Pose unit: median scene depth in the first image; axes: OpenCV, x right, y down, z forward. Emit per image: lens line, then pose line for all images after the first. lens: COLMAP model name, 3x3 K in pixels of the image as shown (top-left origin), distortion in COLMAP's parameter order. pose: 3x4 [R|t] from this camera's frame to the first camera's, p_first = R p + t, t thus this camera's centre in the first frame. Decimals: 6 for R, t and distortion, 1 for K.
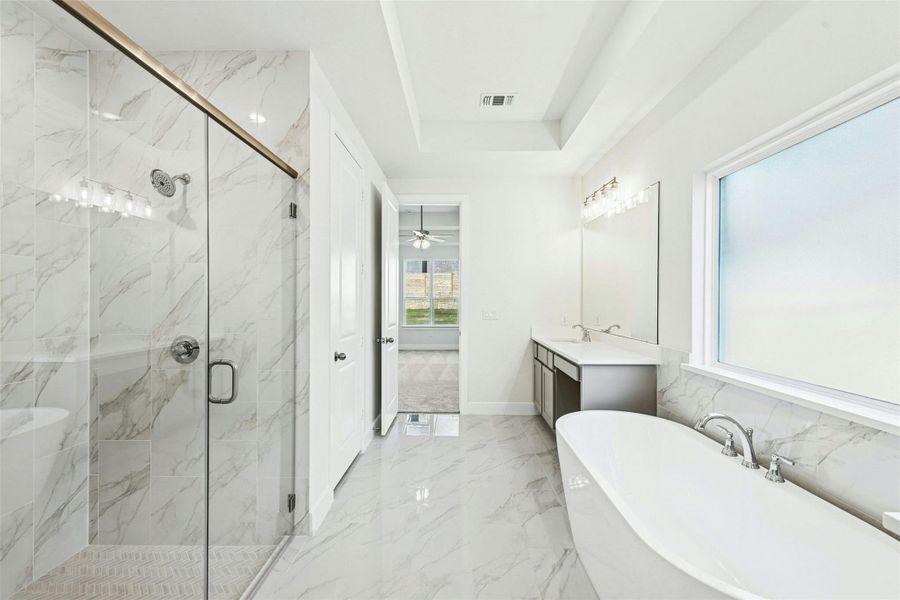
lens RADIAL K [[383.3, 0, 451.3], [0, 383.3, 294.9], [0, 0, 1]] dist [0.019828, 0.000059]
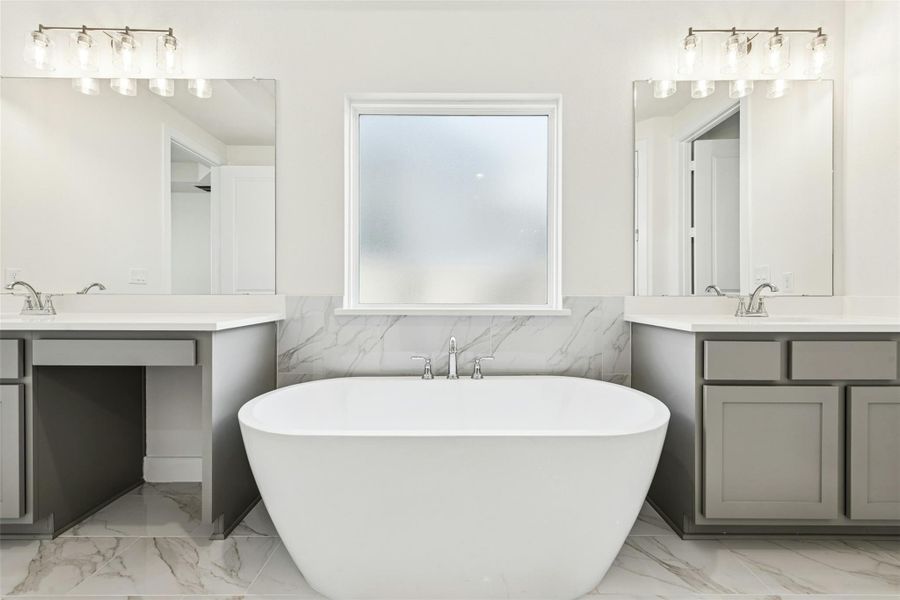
lens RADIAL K [[383.3, 0, 451.3], [0, 383.3, 294.9], [0, 0, 1]] dist [0.019828, 0.000059]
pose [[0.001695, -0.010780, 0.999940, -0.253084], [-0.002790, 0.999938, 0.010785, 0.140766], [-0.999995, -0.002808, 0.001665, 0.763539]]
